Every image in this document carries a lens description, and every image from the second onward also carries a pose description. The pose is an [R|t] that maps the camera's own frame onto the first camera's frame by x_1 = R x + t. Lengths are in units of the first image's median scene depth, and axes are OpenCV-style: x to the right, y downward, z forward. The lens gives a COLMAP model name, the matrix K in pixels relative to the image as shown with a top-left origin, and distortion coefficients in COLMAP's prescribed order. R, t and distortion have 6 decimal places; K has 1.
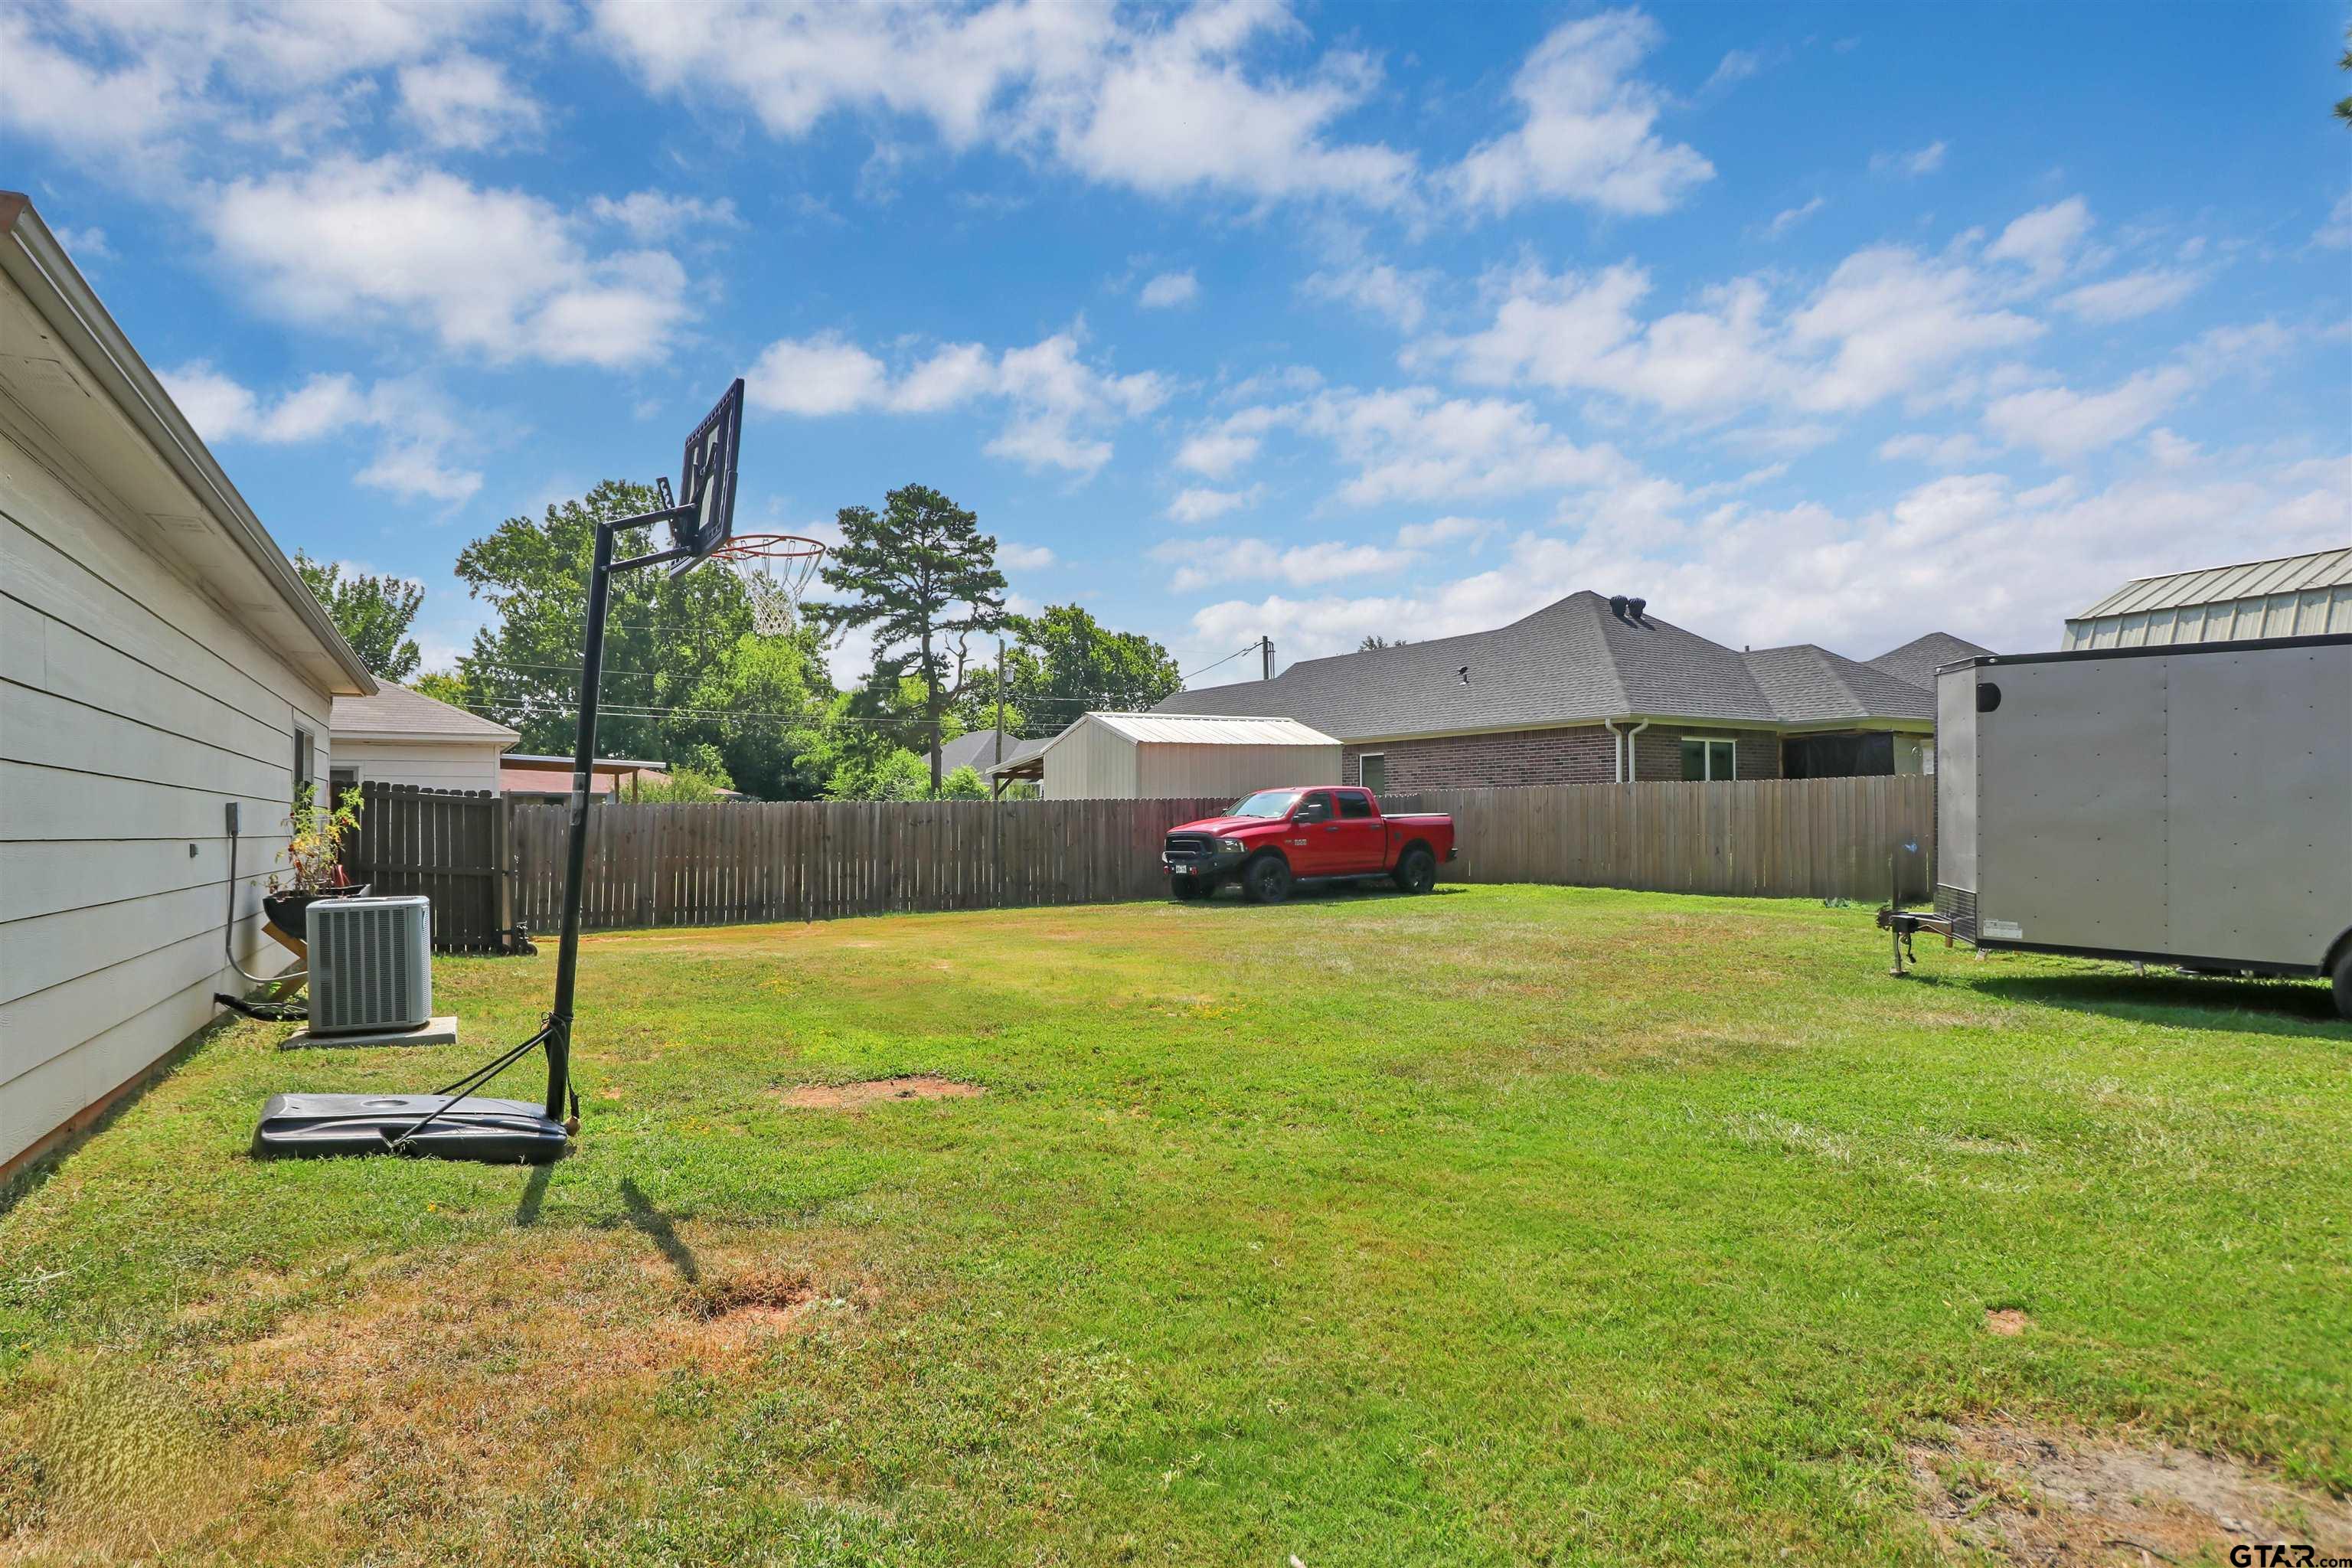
lens RADIAL K [[1362.5, 0, 1110.9], [0, 1362.5, 784.3], [0, 0, 1]] dist [-0.003372, -0.000915]
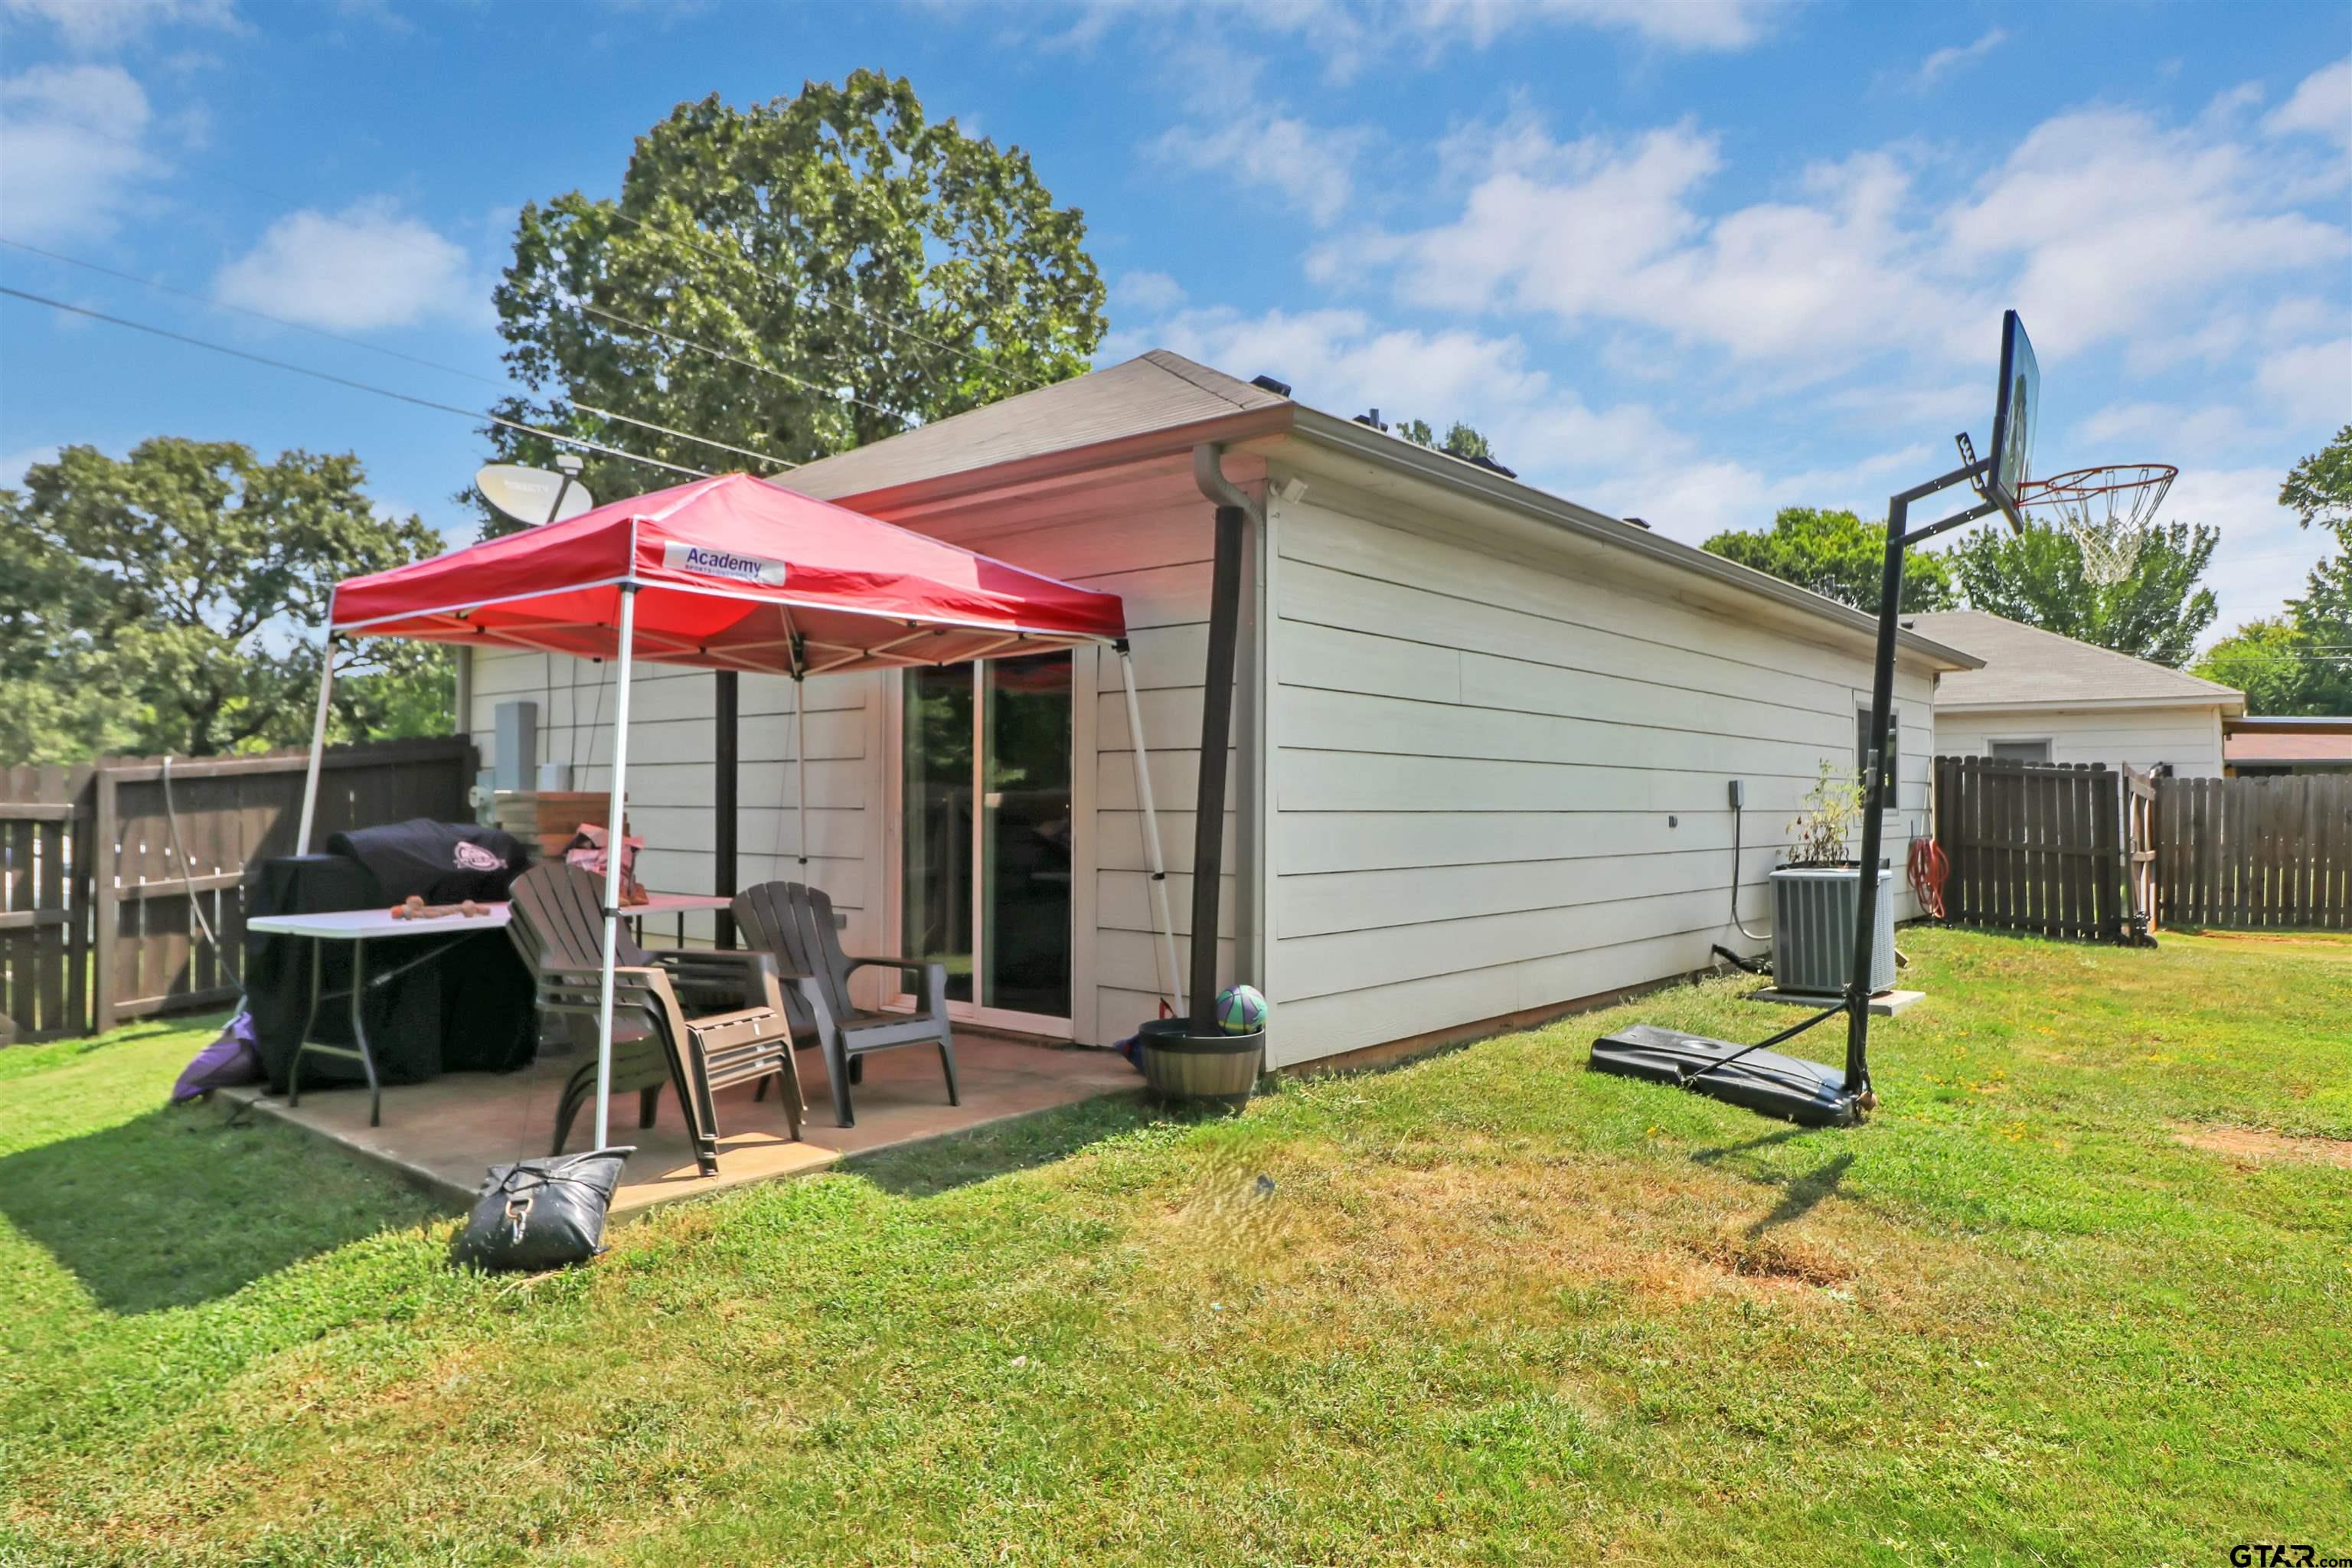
lens RADIAL K [[1397.1, 0, 1159.8], [0, 1397.1, 774.2], [0, 0, 1]] dist [-0.002401, -0.002294]
pose [[0.418771, -0.013152, -0.907997, 0.225461], [0.024326, 0.999699, -0.003261, -0.000114], [0.907766, -0.020722, 0.418965, 0.066397]]
